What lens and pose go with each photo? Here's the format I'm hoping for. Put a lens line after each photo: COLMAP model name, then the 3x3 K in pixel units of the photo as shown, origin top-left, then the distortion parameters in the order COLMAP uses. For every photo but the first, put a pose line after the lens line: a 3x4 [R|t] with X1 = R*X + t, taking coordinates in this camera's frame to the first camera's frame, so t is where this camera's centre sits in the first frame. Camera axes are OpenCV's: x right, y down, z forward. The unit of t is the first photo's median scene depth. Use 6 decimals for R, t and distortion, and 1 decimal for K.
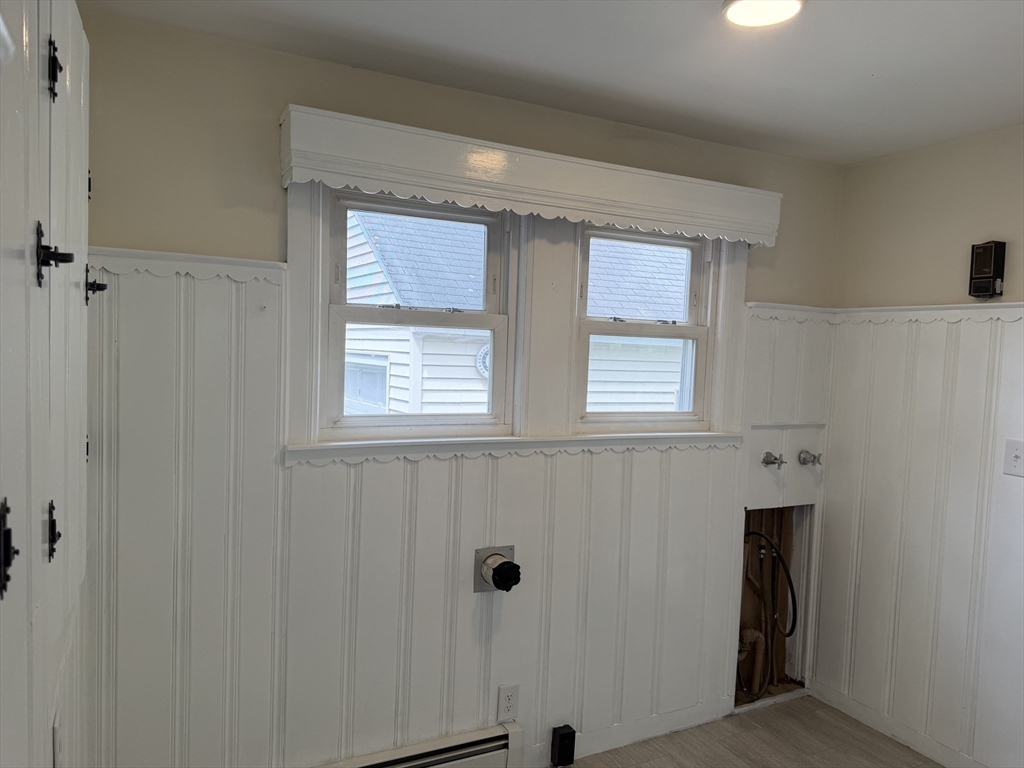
lens RADIAL K [[722.7, 0, 514.5], [0, 722.7, 385.4], [0, 0, 1]] dist [0.112934, -0.161797]
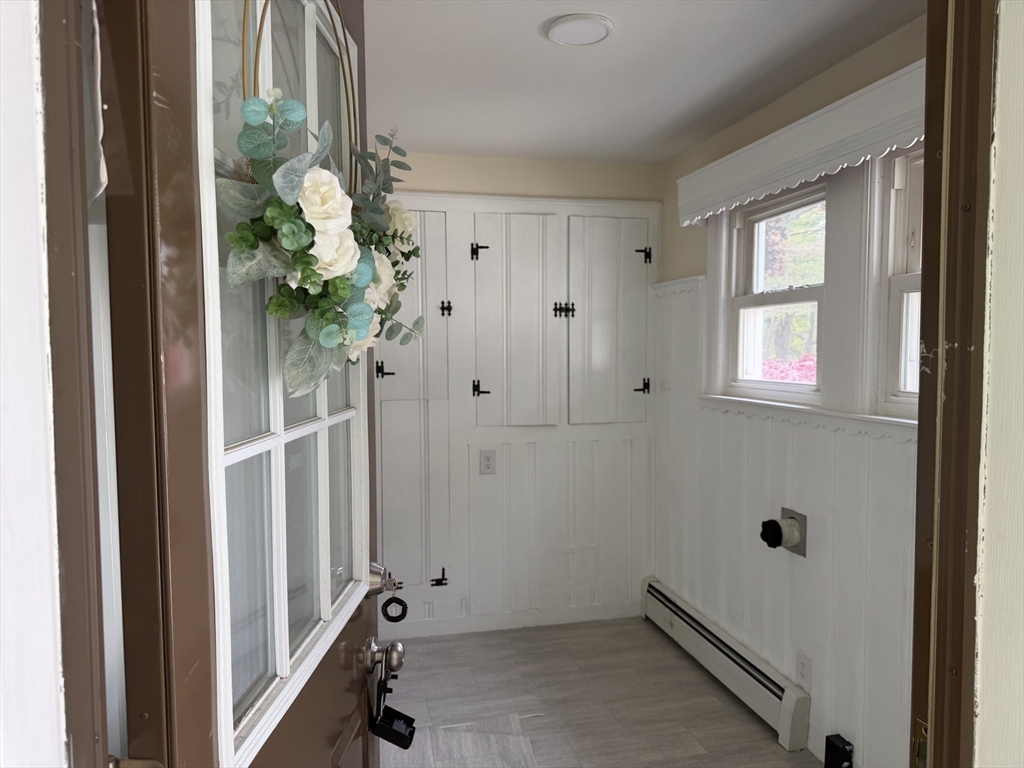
lens RADIAL K [[722.7, 0, 514.5], [0, 722.7, 385.4], [0, 0, 1]] dist [0.112934, -0.161797]
pose [[-0.242189, 0.018412, -0.970054, 1.110641], [-0.051782, 0.998150, 0.031873, 0.031524], [0.968846, 0.057951, -0.240787, 0.874587]]
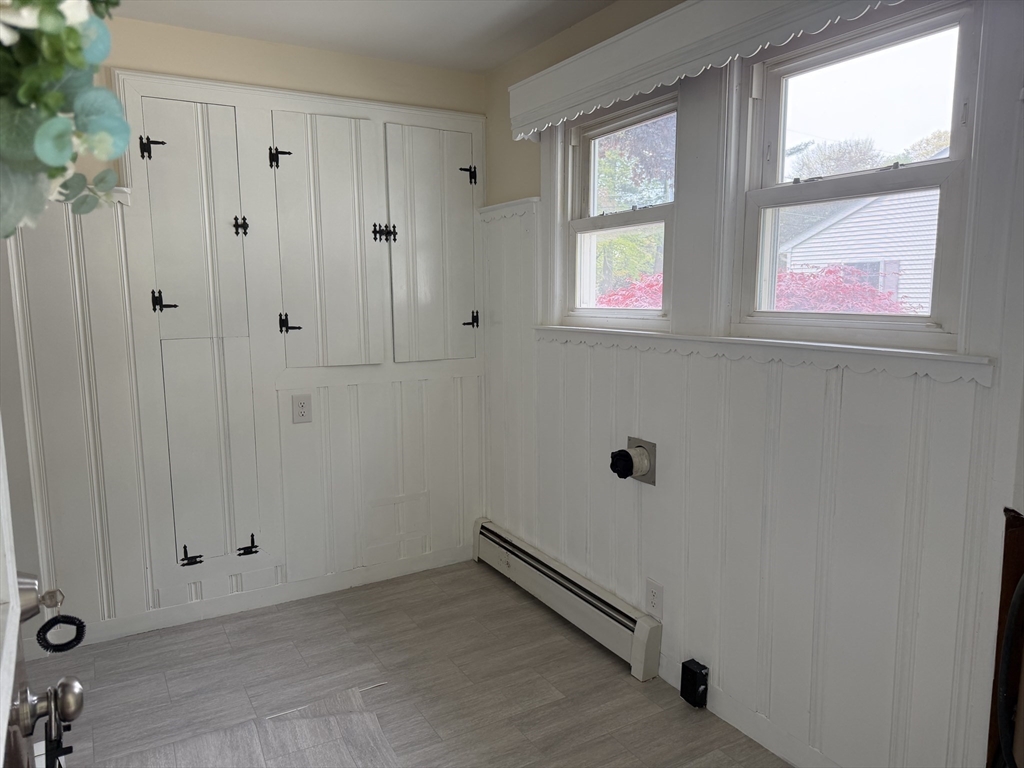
lens RADIAL K [[712.6, 0, 512.0], [0, 712.6, 384.0], [0, 0, 1]] dist [0.192138, -0.408297]
pose [[0.045058, 0.095233, -0.994435, 0.979684], [-0.038833, 0.994860, 0.093514, 0.059401], [0.998229, 0.034404, 0.048525, 0.785012]]
